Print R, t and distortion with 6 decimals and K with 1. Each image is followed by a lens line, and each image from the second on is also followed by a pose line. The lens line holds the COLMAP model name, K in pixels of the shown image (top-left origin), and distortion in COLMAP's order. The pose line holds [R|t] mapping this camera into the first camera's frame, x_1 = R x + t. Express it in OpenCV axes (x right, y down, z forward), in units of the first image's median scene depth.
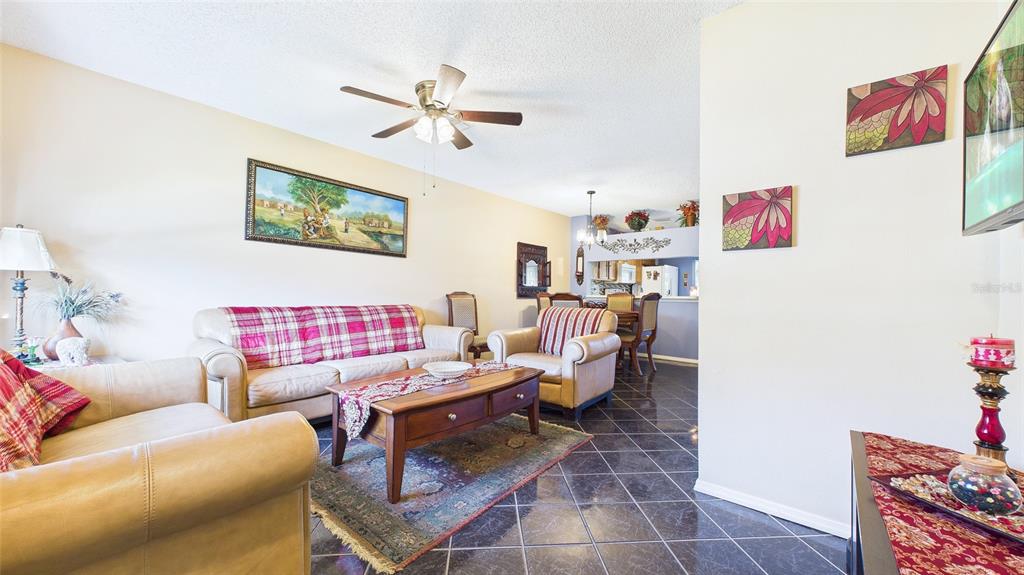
lens RADIAL K [[381.0, 0, 513.3], [0, 381.0, 288.6], [0, 0, 1]] dist [0.011042, 0.000253]
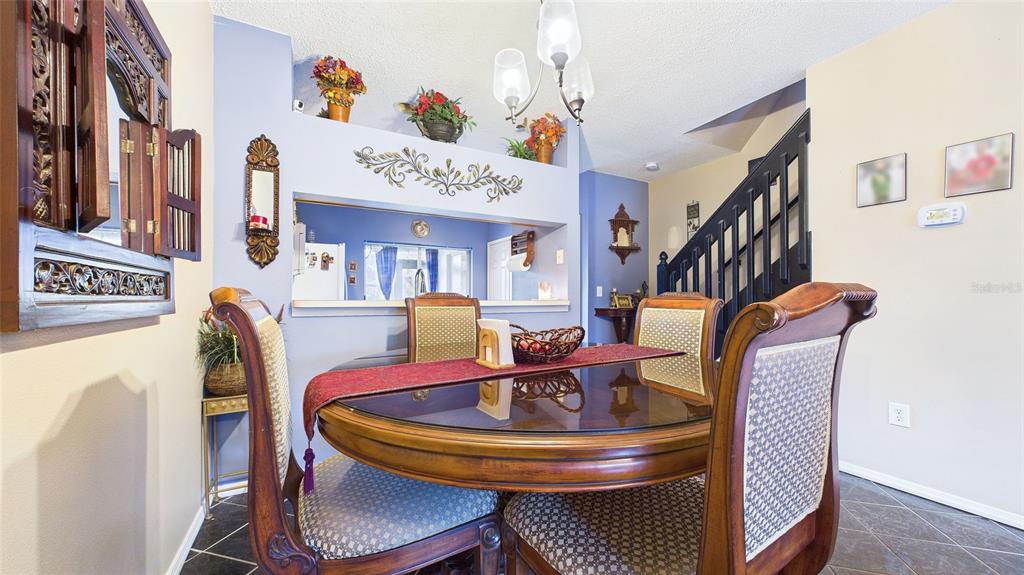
lens RADIAL K [[371.6, 0, 514.0], [0, 371.6, 297.4], [0, 0, 1]] dist [0.001730, 0.000041]
pose [[0.358464, -0.005087, 0.933530, -0.022657], [-0.010141, 0.999905, 0.009343, 0.010448], [-0.933489, -0.012816, 0.358378, 0.718870]]
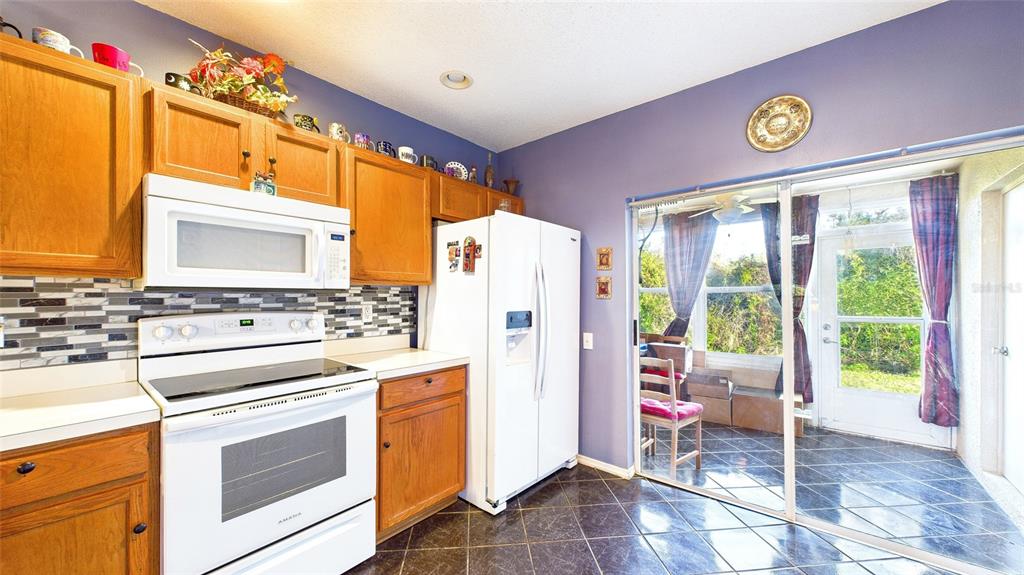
lens RADIAL K [[381.0, 0, 514.4], [0, 381.0, 294.8], [0, 0, 1]] dist [0.011042, 0.000253]
pose [[0.999961, -0.008799, 0.000529, 0.508868], [0.008796, 0.999947, 0.005280, -0.011554], [-0.000576, -0.005275, 0.999986, 0.941297]]
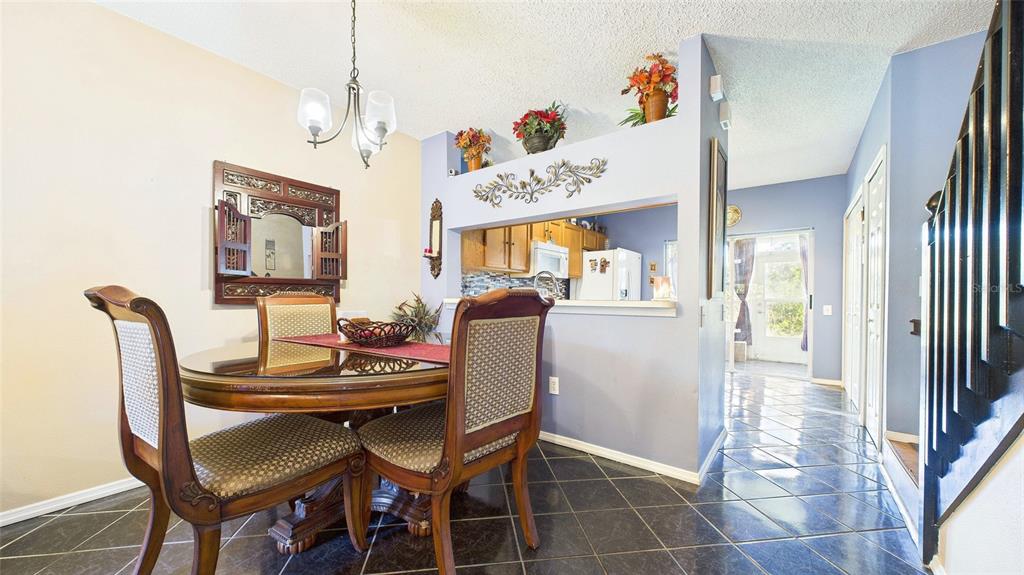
lens RADIAL K [[381.0, 0, 512.3], [0, 381.0, 295.6], [0, 0, 1]] dist [0.011042, 0.000253]
pose [[0.998514, -0.001591, 0.054473, 0.247080], [0.001120, 0.999962, 0.008672, 0.009550], [-0.054485, -0.008599, 0.998478, 0.511109]]
